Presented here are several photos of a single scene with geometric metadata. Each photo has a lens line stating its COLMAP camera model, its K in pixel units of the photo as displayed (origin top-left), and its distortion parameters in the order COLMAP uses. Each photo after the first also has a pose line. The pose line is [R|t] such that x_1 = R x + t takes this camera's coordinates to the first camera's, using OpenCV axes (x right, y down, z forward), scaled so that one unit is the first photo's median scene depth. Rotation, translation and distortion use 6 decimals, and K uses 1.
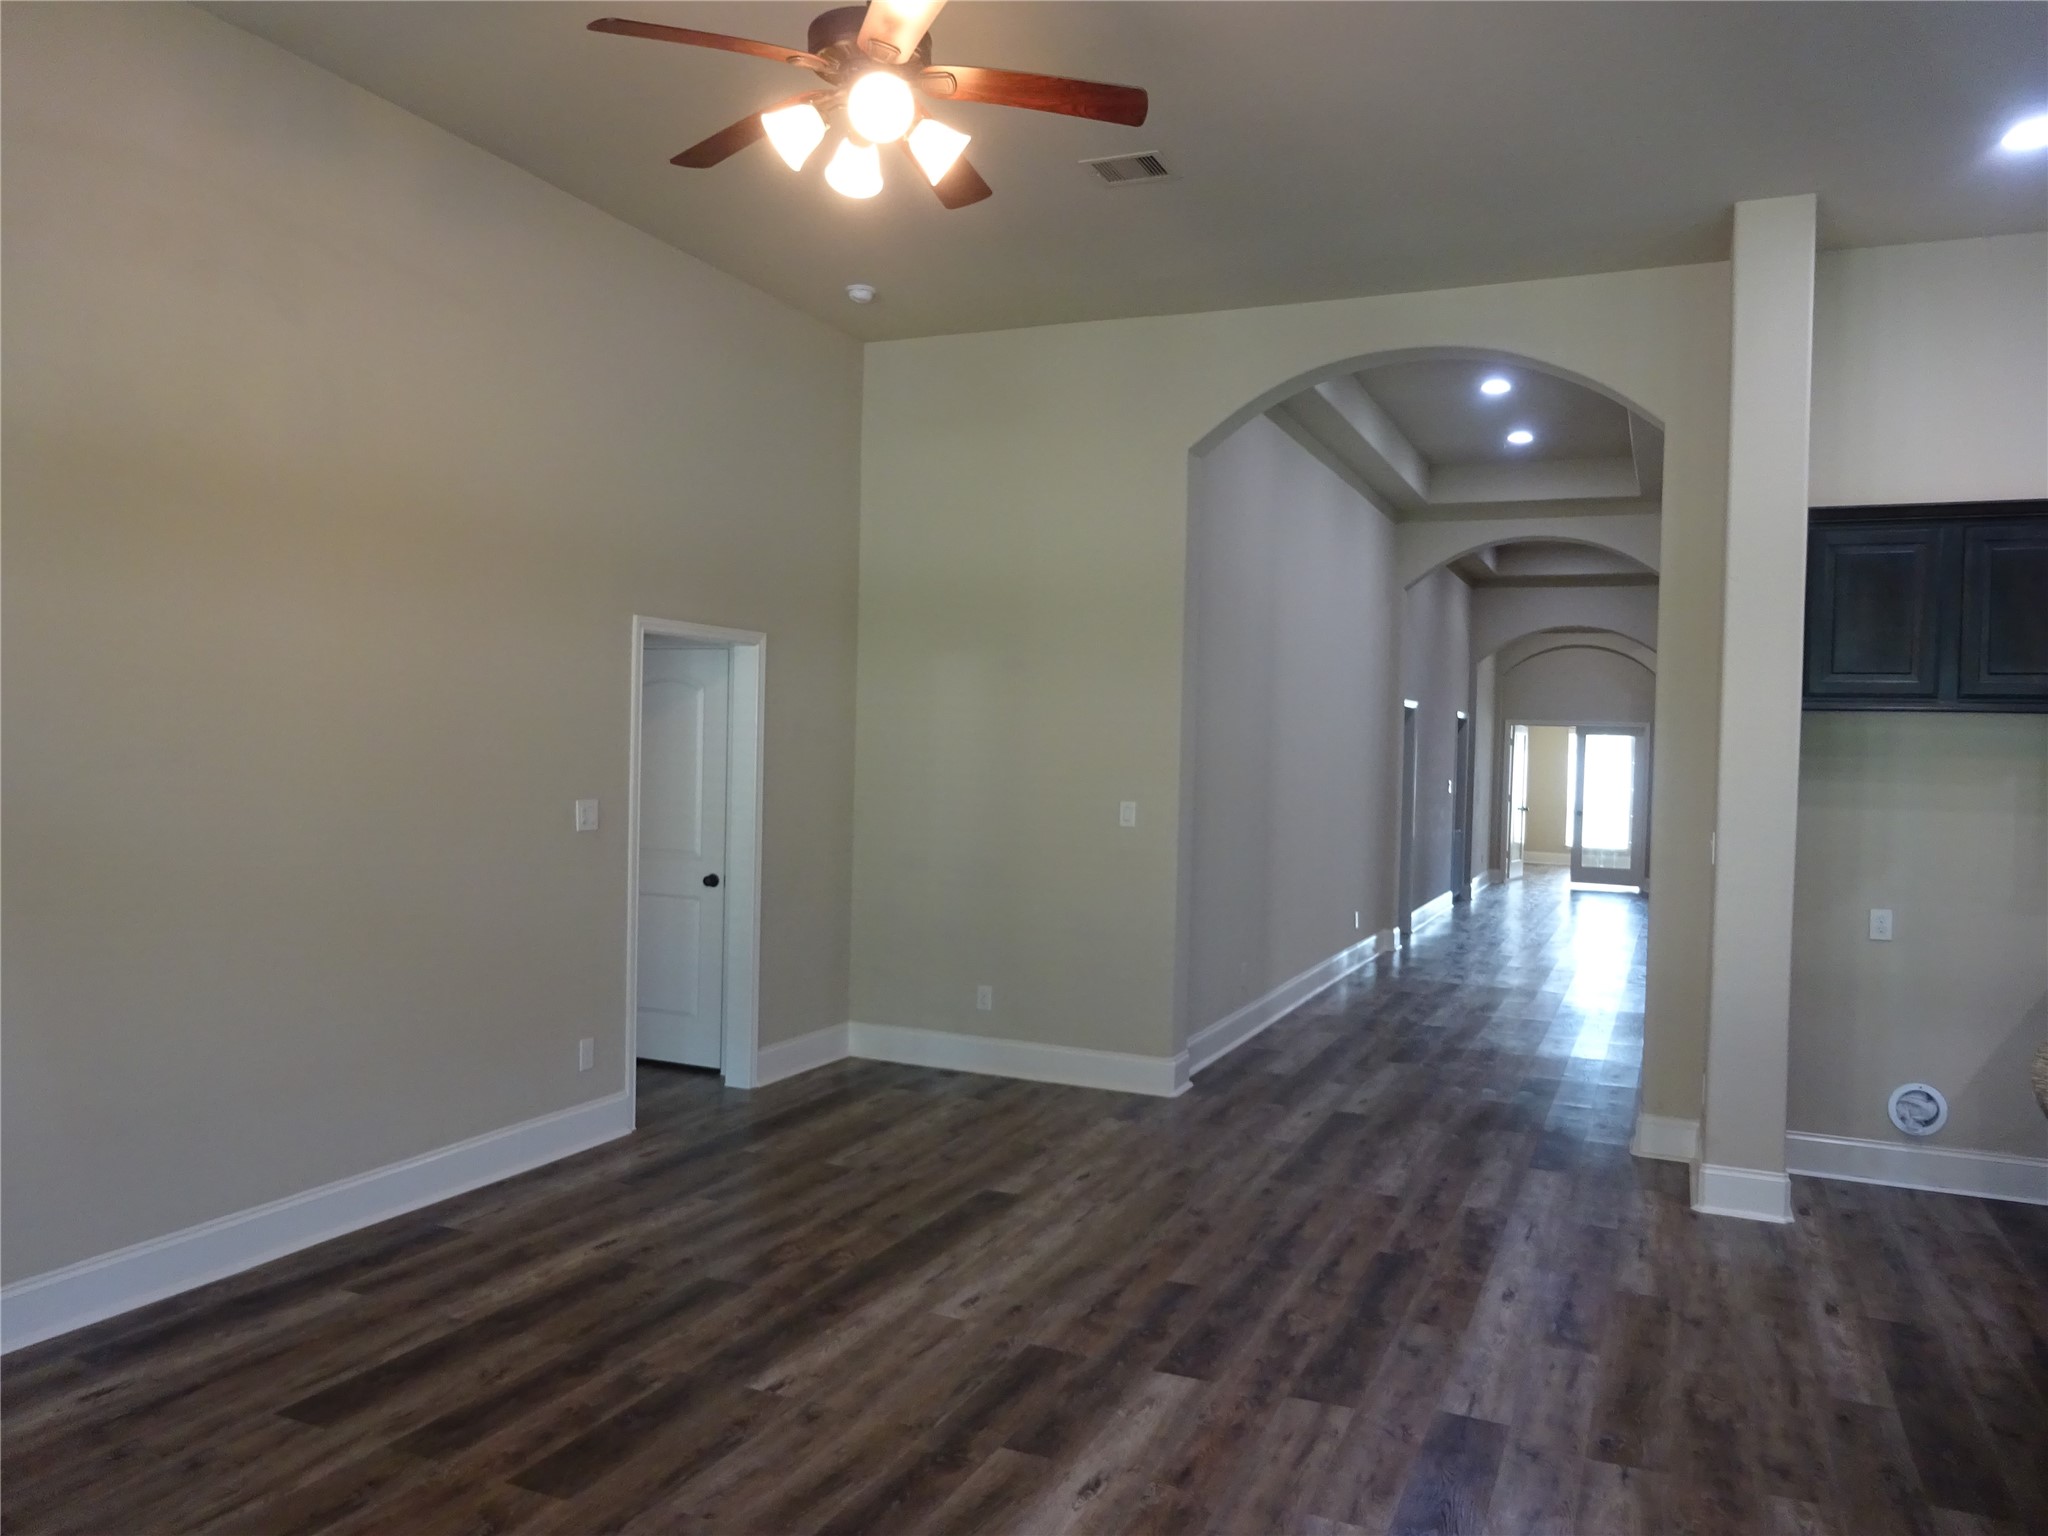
lens RADIAL K [[1481.1, 0, 1016.6], [0, 1481.1, 760.8], [0, 0, 1]] dist [-0.014951, -0.000283]
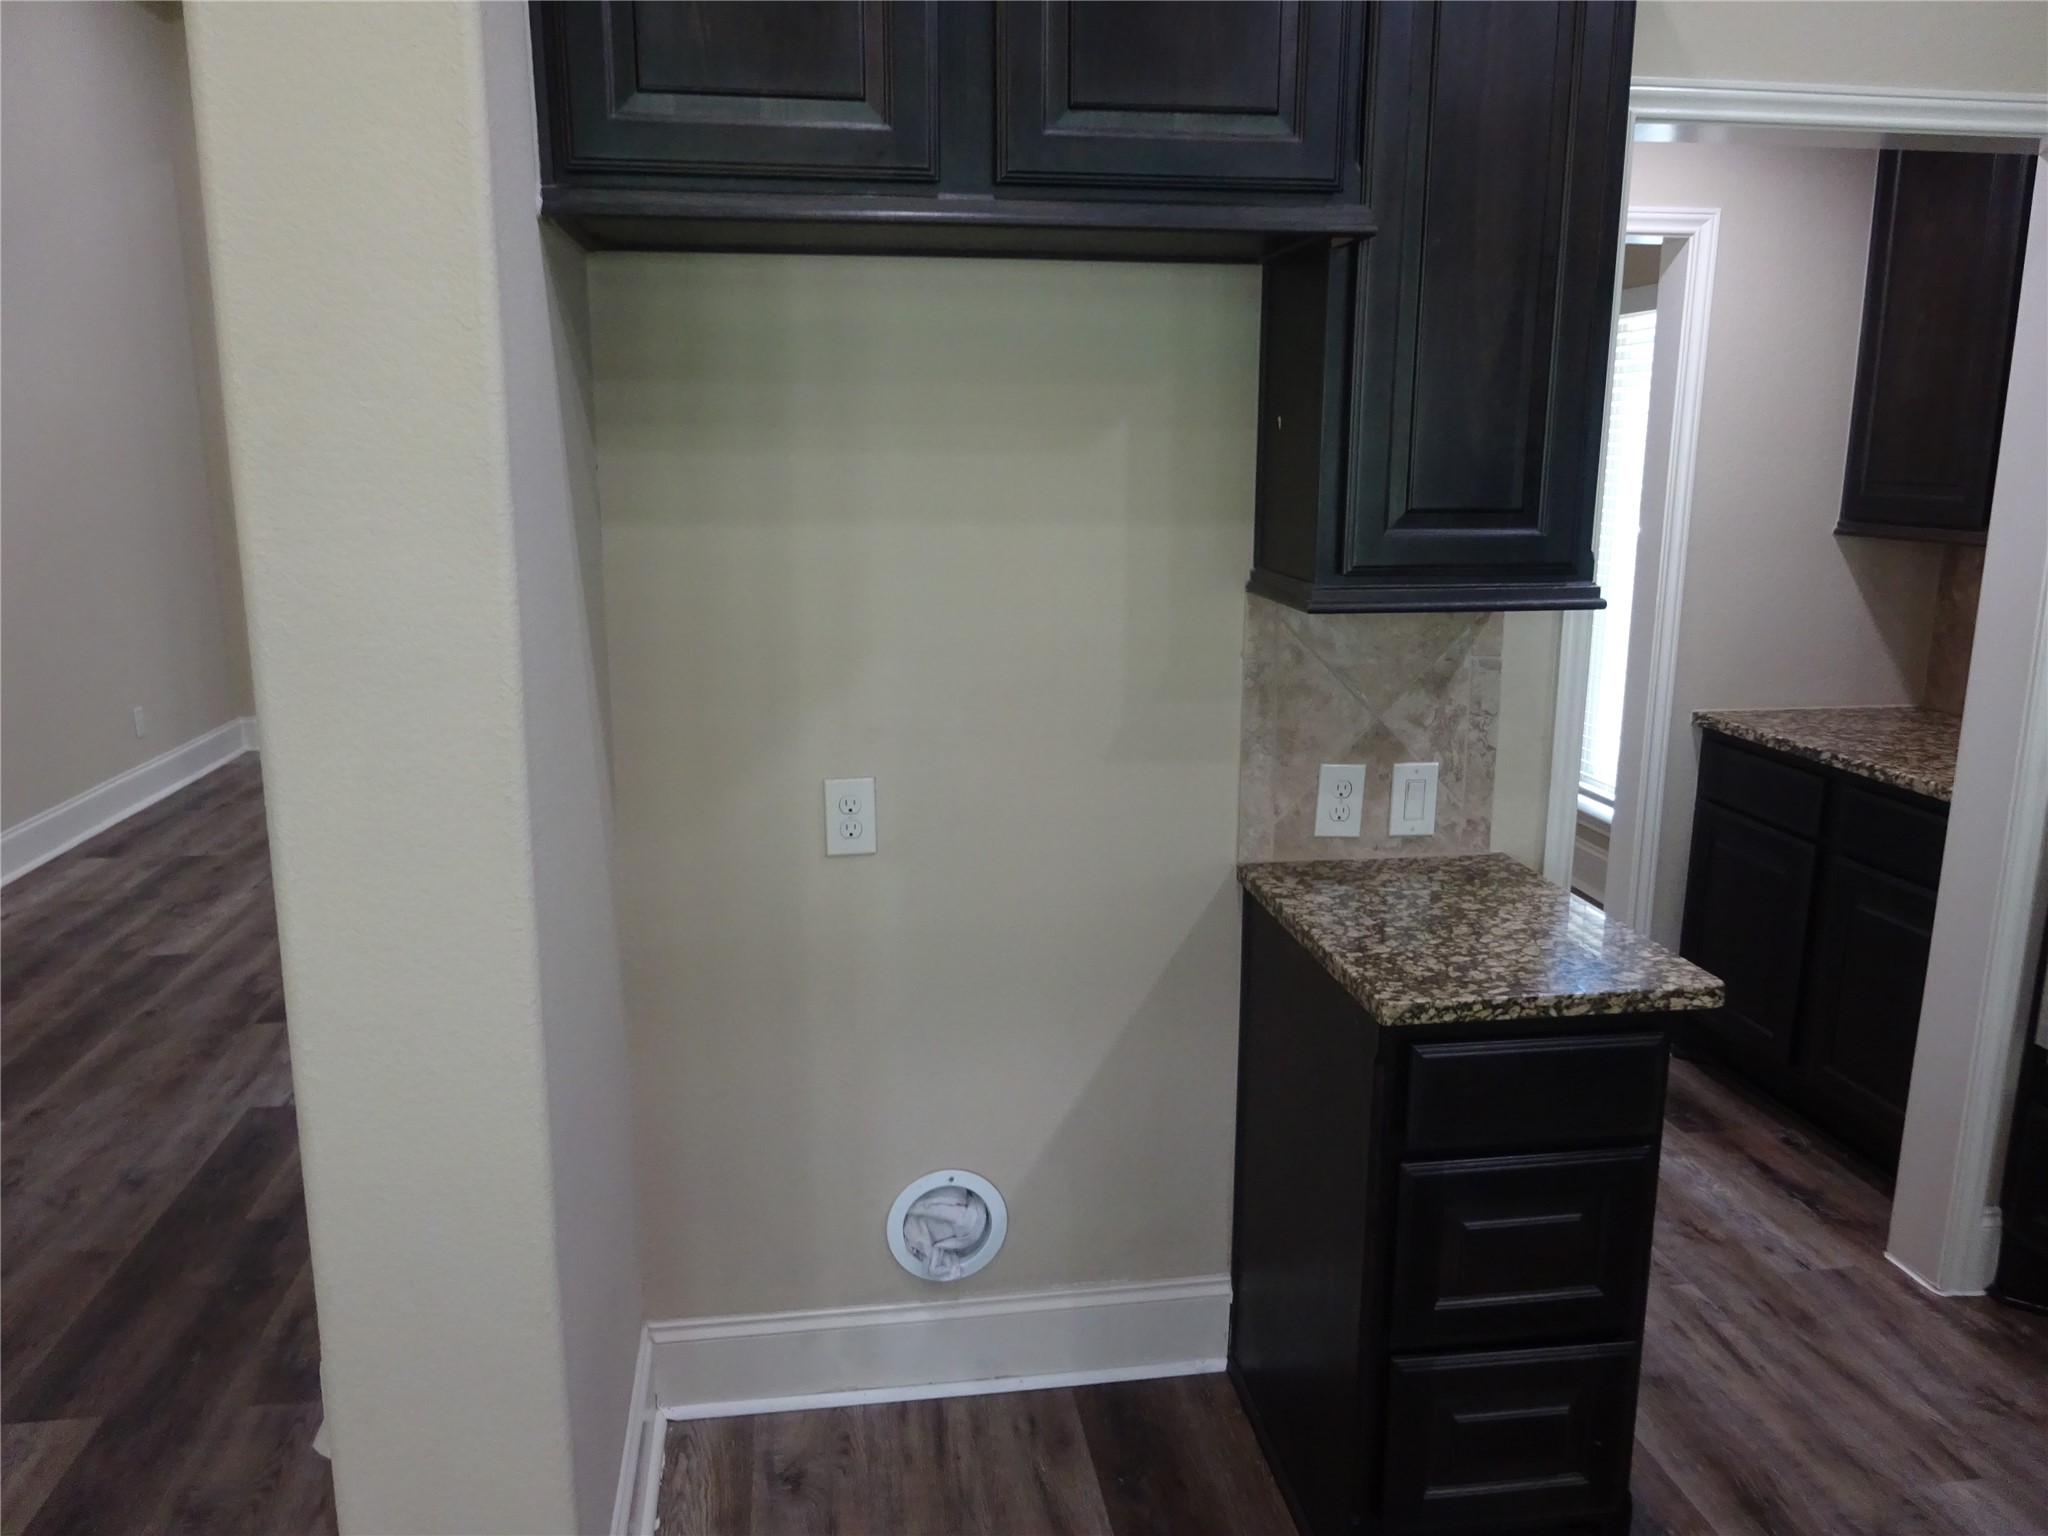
lens RADIAL K [[1481.1, 0, 1019.4], [0, 1481.1, 768.2], [0, 0, 1]] dist [-0.014951, -0.000283]
pose [[0.846817, -0.137953, 0.513683, 0.427230], [0.021943, 0.974018, 0.225405, 0.009959], [-0.531432, -0.179605, 0.827842, 0.655758]]
